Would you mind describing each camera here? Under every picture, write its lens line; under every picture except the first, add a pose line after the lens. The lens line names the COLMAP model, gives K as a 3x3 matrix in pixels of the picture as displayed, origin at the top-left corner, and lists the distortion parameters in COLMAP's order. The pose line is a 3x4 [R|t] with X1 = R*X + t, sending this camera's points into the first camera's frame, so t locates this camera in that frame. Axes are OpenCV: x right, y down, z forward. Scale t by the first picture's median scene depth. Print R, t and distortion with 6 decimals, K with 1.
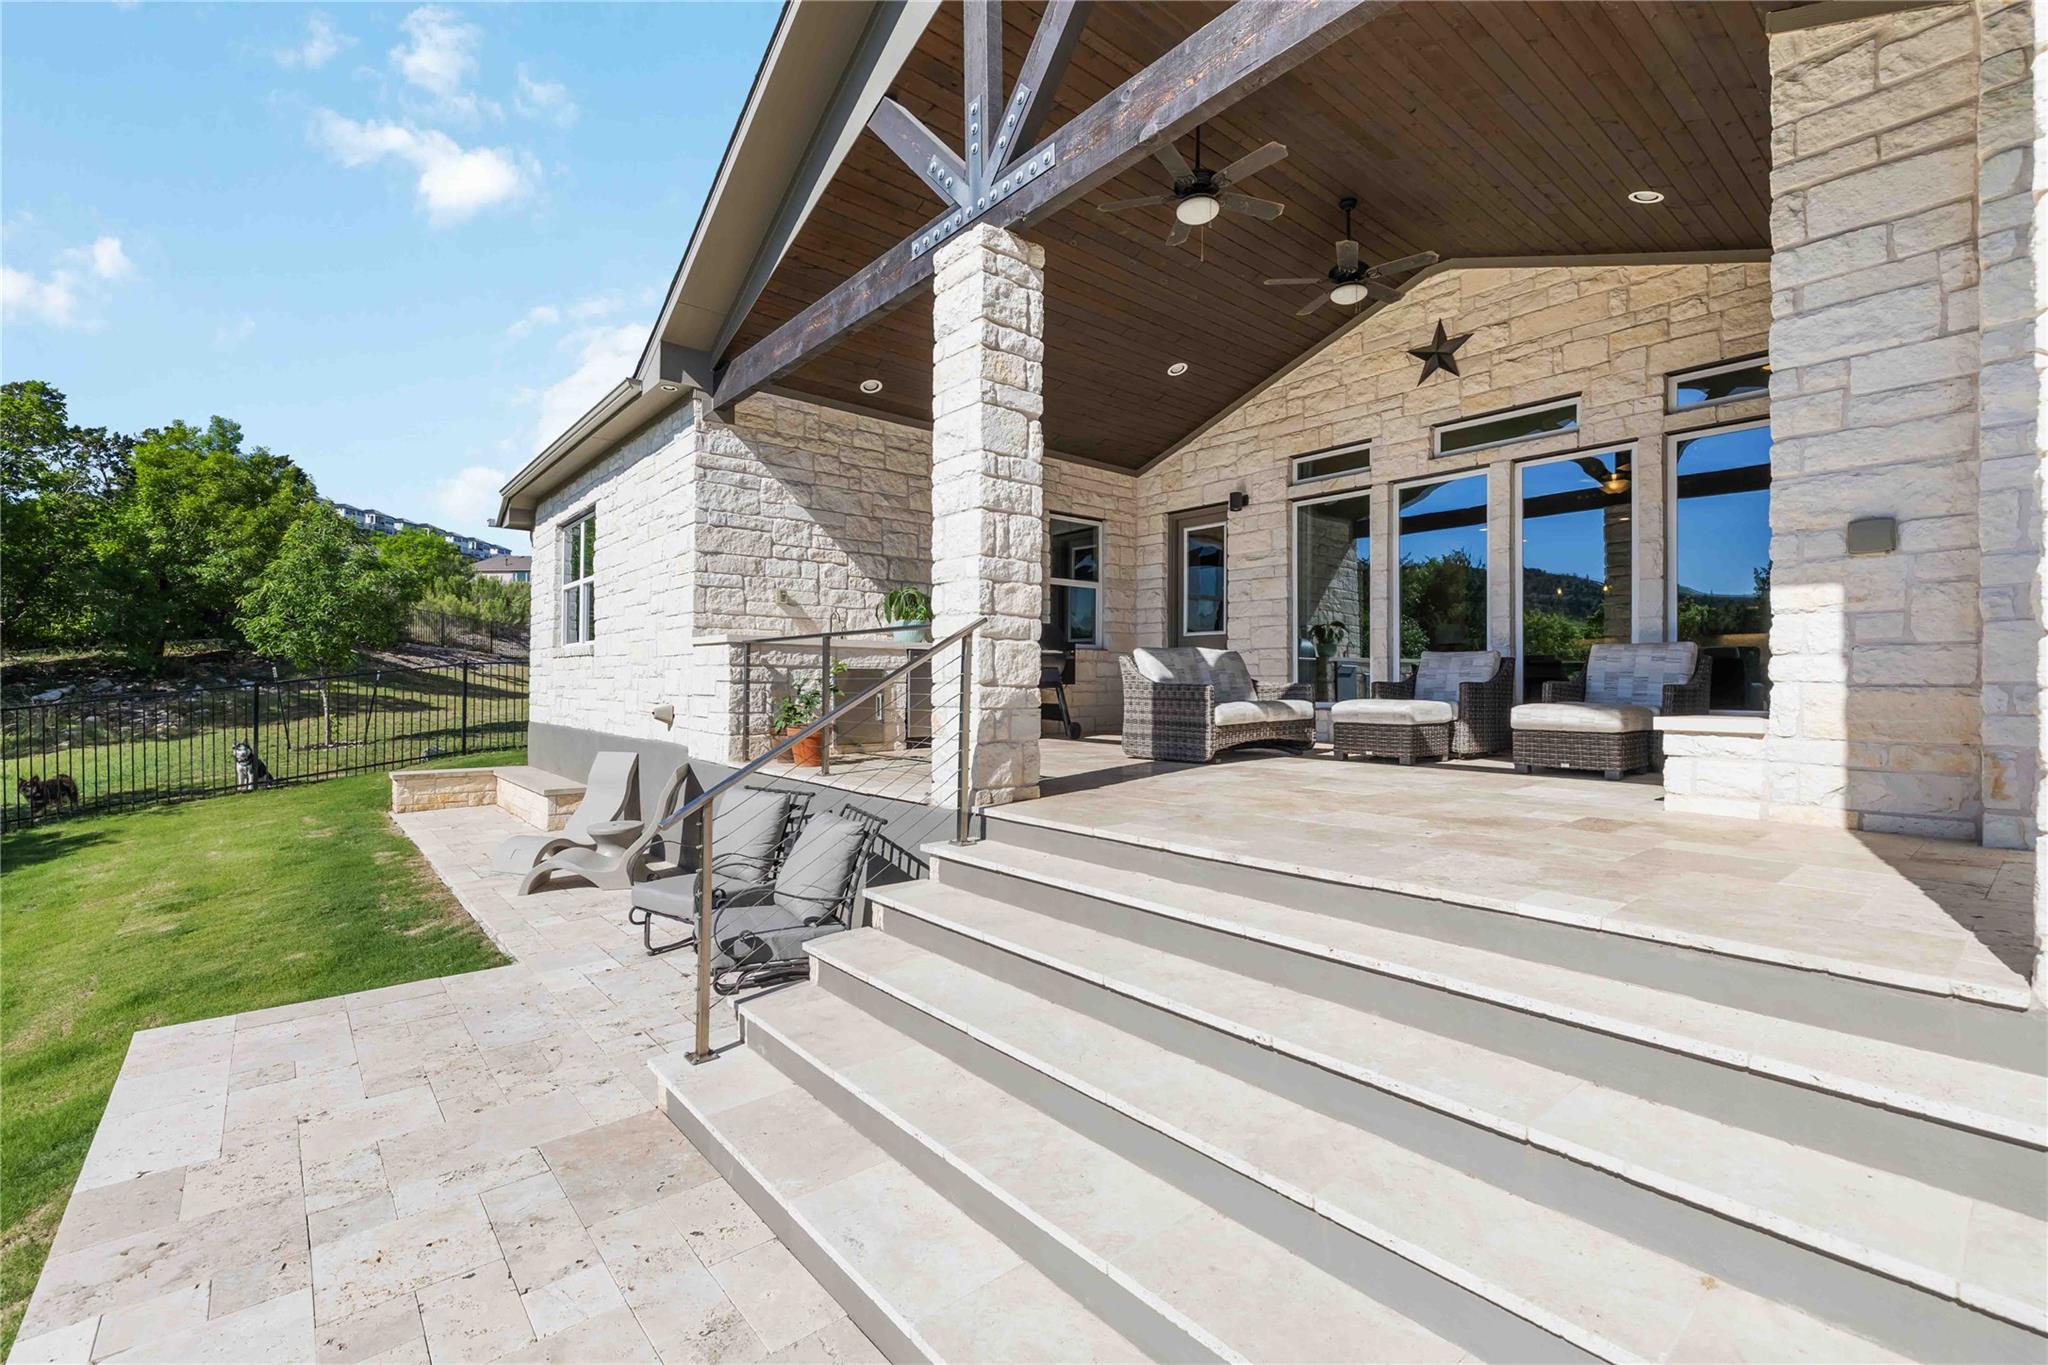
lens RADIAL K [[862.7, 0, 1035.3], [0, 862.7, 678.5], [0, 0, 1]] dist [0.000891, -0.000496]
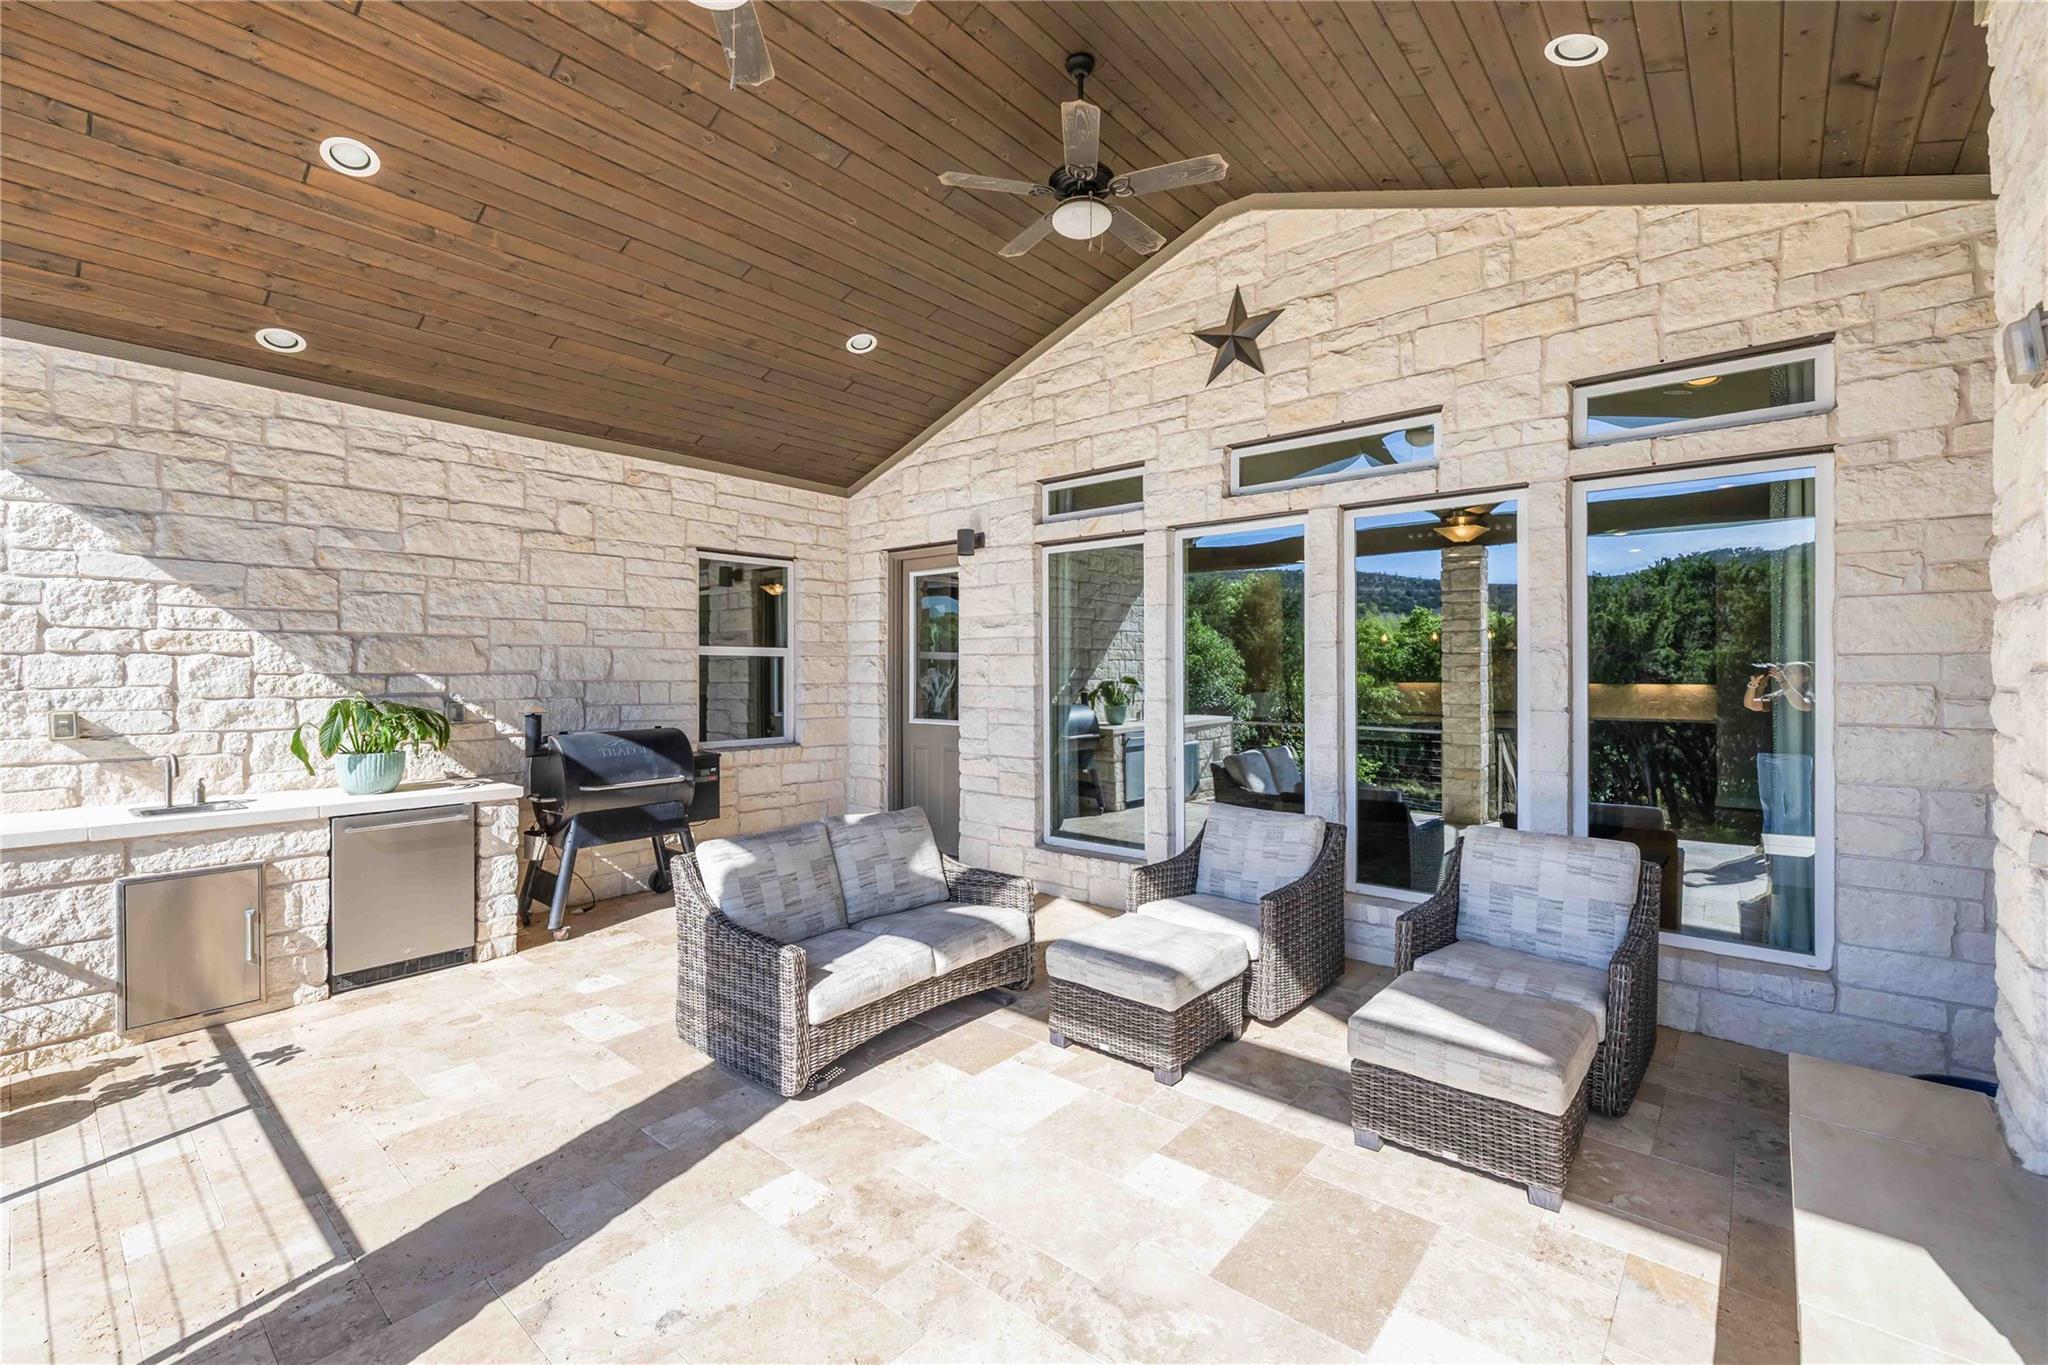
lens RADIAL K [[862.7, 0, 1017.5], [0, 862.7, 679.8], [0, 0, 1]] dist [0.000891, -0.000496]
pose [[0.987240, -0.006649, 0.159103, 0.190602], [0.005186, 0.999940, 0.009610, -0.118713], [-0.159157, -0.008662, 0.987215, 0.362159]]
